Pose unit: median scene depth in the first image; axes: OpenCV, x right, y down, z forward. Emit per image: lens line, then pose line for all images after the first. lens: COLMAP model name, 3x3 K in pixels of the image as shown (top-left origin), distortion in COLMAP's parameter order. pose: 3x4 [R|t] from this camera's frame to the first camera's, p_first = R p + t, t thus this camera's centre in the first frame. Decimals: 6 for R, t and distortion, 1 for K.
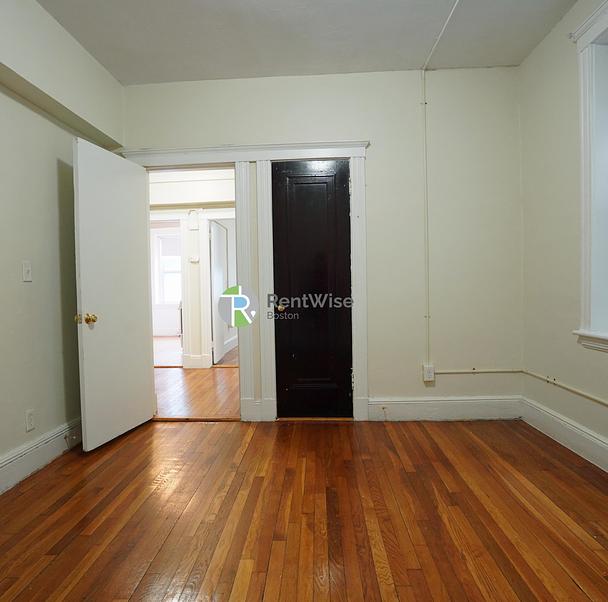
lens RADIAL K [[428.1, 0, 303.6], [0, 428.1, 300.4], [0, 0, 1]] dist [-0.059300, 0.021649]
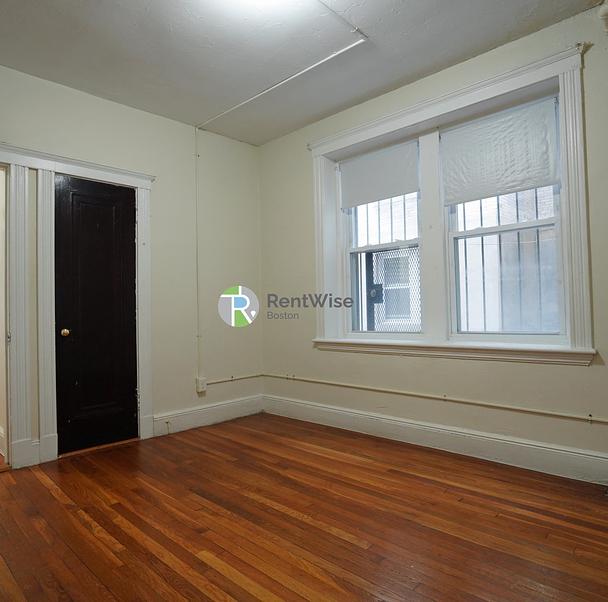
lens RADIAL K [[428.1, 0, 303.6], [0, 428.1, 299.4], [0, 0, 1]] dist [-0.059300, 0.021649]
pose [[0.661761, 0.022417, 0.749379, -0.481125], [0.027032, 0.998190, -0.053731, 0.010919], [-0.749227, 0.055814, 0.659957, 0.015661]]
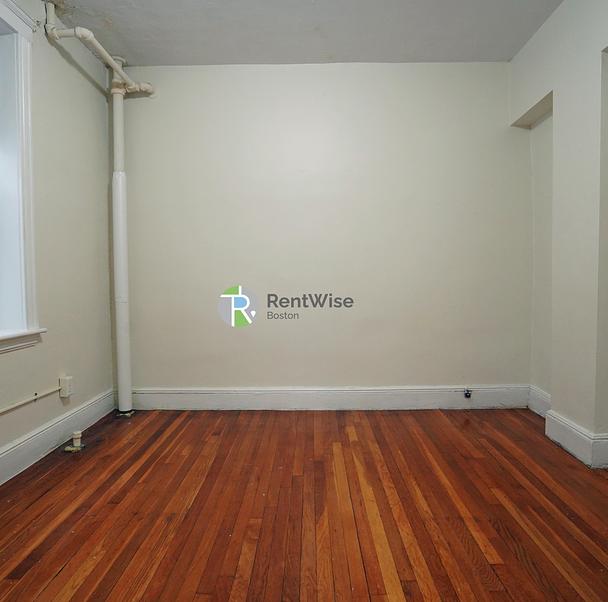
lens RADIAL K [[428.1, 0, 303.3], [0, 428.1, 300.5], [0, 0, 1]] dist [-0.059300, 0.021649]
pose [[-0.999516, 0.027372, -0.014815, 0.041363], [0.026286, 0.997263, 0.069101, -0.022714], [0.016666, 0.068678, -0.997500, 1.085453]]
